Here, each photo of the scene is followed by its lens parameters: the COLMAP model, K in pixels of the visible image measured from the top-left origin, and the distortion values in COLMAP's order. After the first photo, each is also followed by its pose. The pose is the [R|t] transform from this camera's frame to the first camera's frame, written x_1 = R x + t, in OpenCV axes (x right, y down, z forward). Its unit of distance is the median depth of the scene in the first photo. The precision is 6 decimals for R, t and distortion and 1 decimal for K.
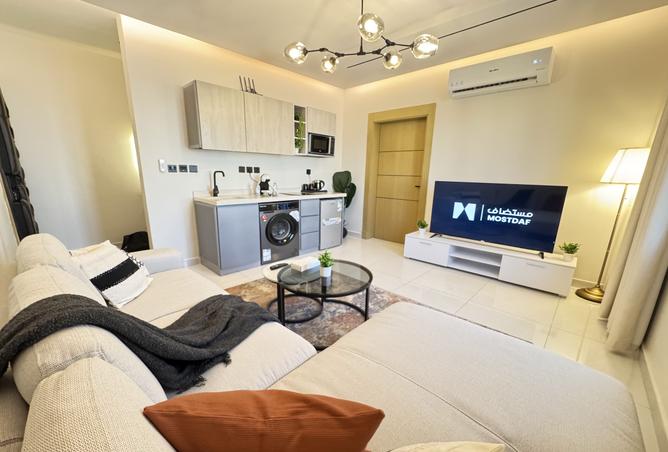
lens RADIAL K [[267.7, 0, 333.8], [0, 267.7, 228.6], [0, 0, 1]] dist [-0.000830, -0.000238]
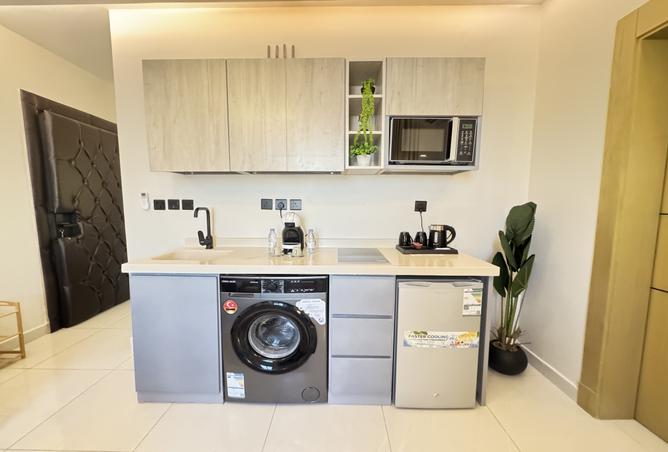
lens RADIAL K [[267.7, 0, 333.8], [0, 267.7, 228.6], [0, 0, 1]] dist [-0.000830, -0.000238]
pose [[0.679712, 0.048571, -0.731869, 0.172233], [-0.141564, 0.987732, -0.065923, -0.147121], [0.719688, 0.148415, 0.678249, 0.699568]]
